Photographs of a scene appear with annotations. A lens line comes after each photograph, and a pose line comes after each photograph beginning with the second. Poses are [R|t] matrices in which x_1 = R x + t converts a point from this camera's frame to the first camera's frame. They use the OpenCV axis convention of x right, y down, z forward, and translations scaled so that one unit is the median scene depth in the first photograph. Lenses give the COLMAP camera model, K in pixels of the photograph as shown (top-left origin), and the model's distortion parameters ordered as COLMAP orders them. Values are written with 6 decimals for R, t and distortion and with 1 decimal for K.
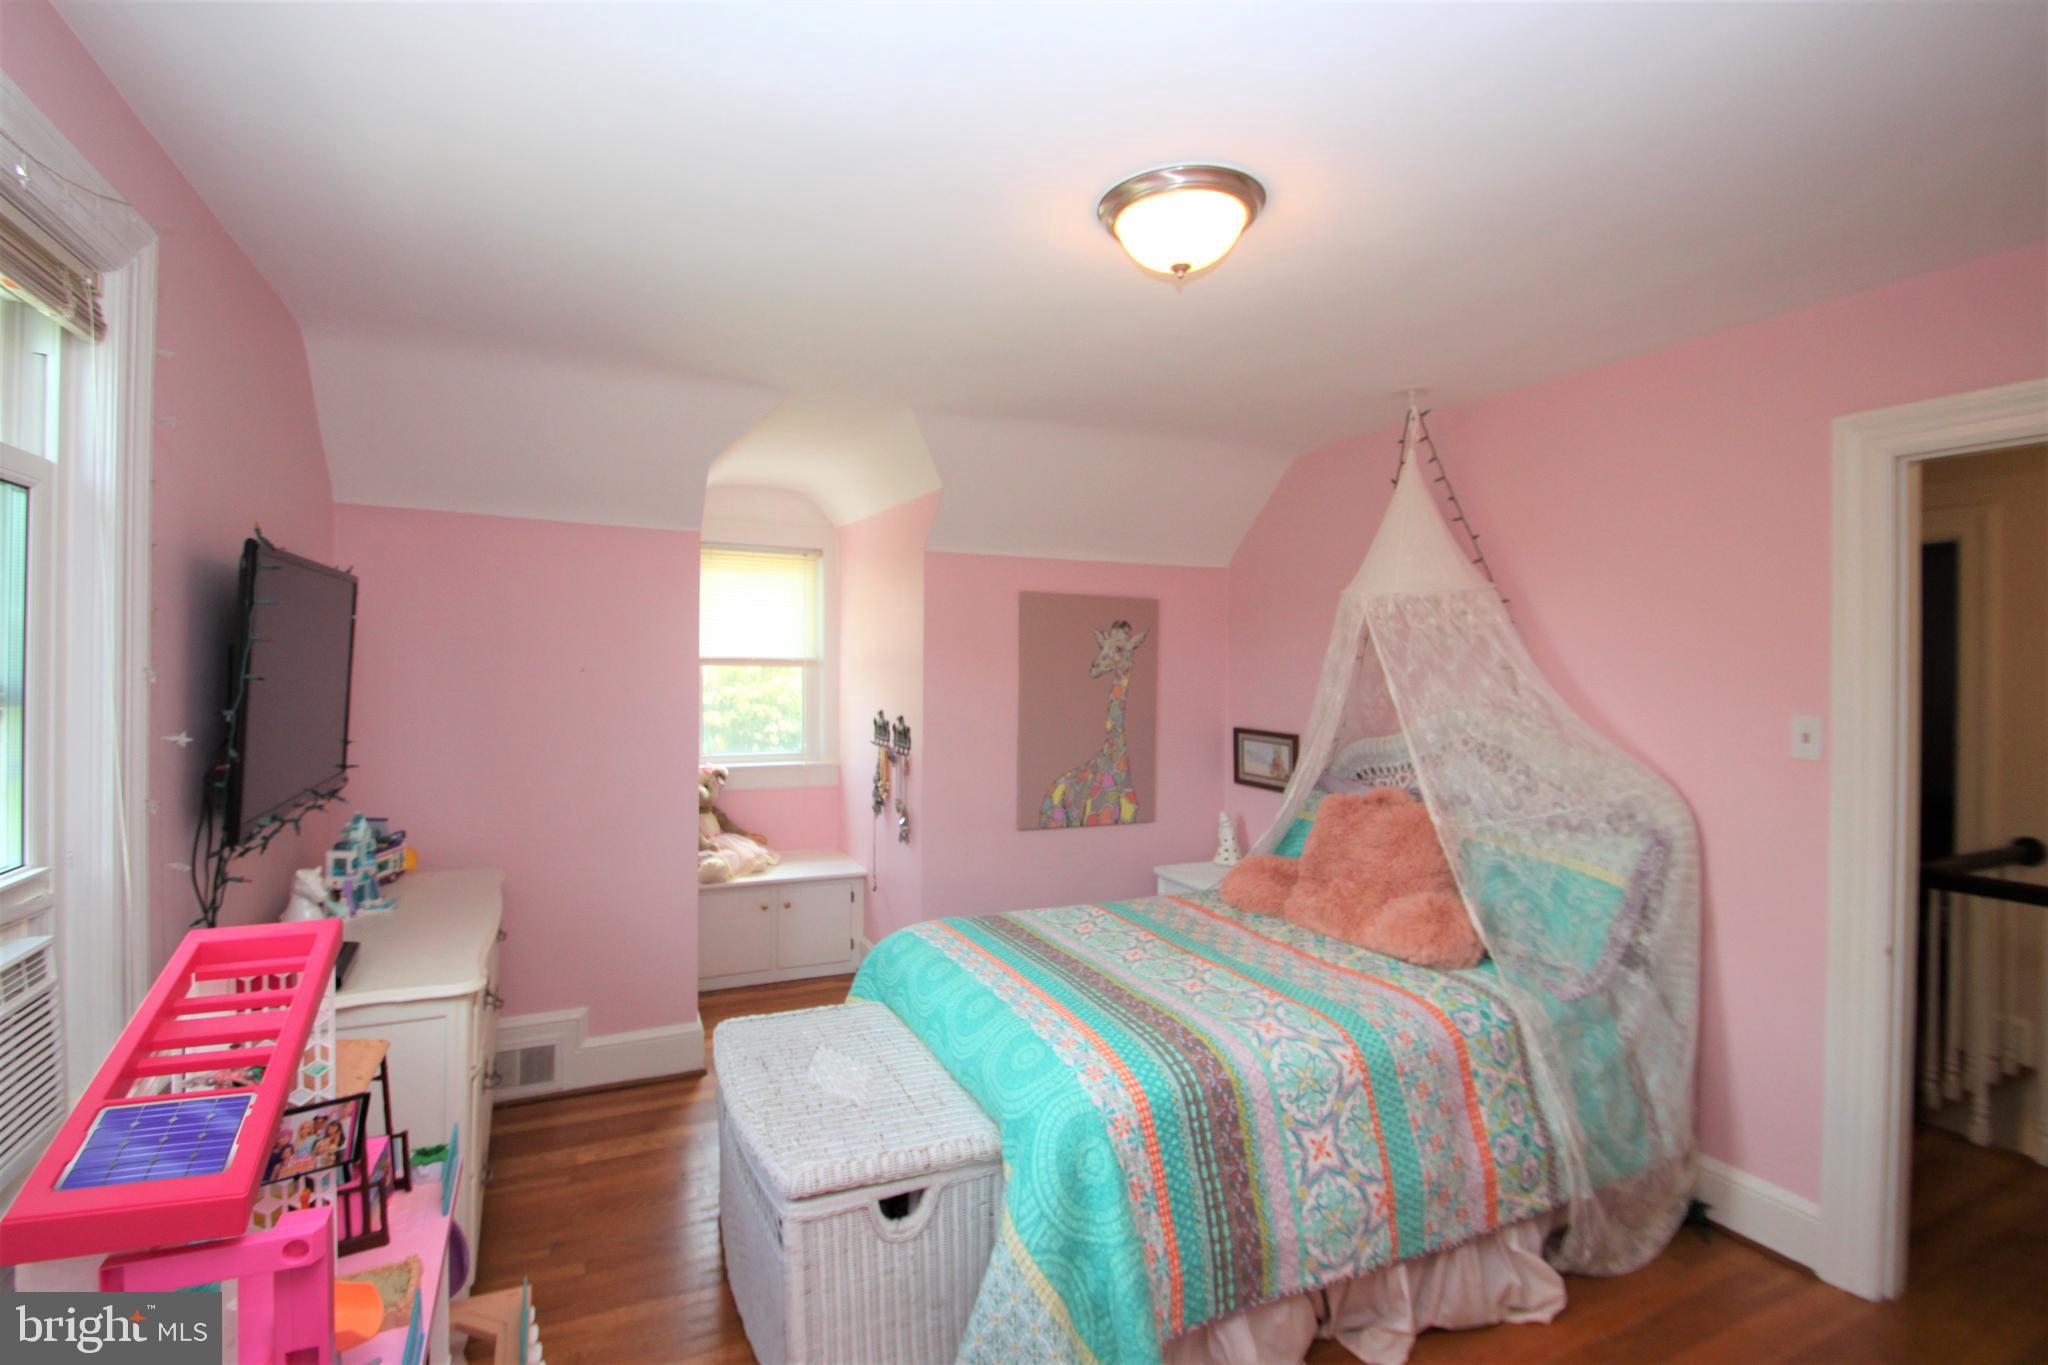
lens RADIAL K [[942.5, 0, 1004.9], [0, 942.5, 668.9], [0, 0, 1]] dist [0.011170, -0.016291]
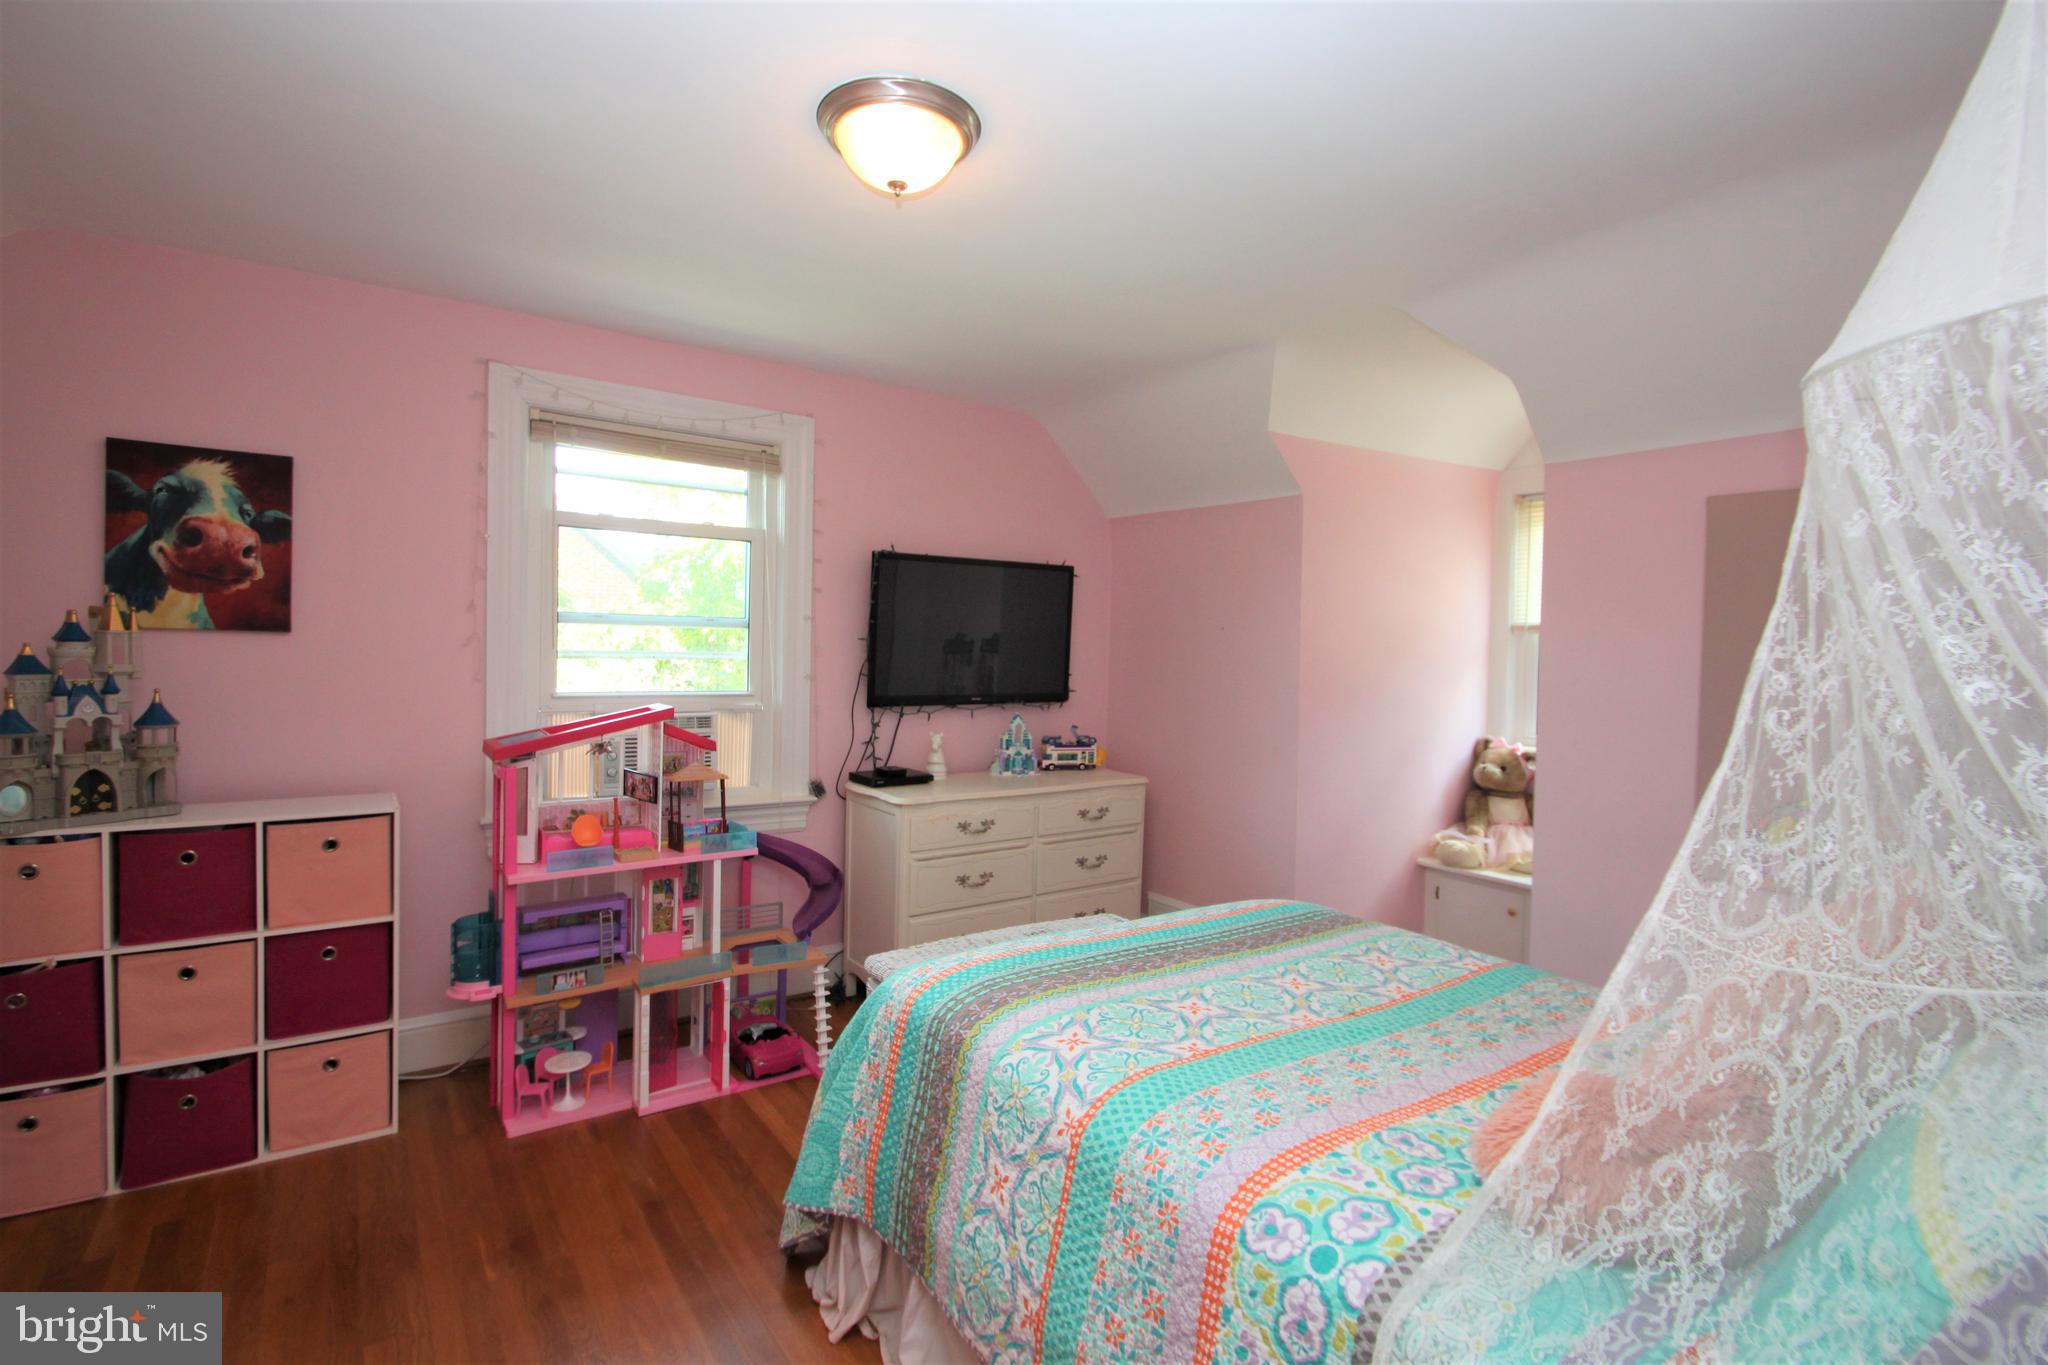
lens RADIAL K [[942.5, 0, 1004.9], [0, 942.5, 668.9], [0, 0, 1]] dist [0.011170, -0.016291]
pose [[0.172727, 0.017965, -0.984806, 1.028471], [-0.024545, 0.999602, 0.013930, 0.063302], [0.984664, 0.021766, 0.173099, 0.802585]]
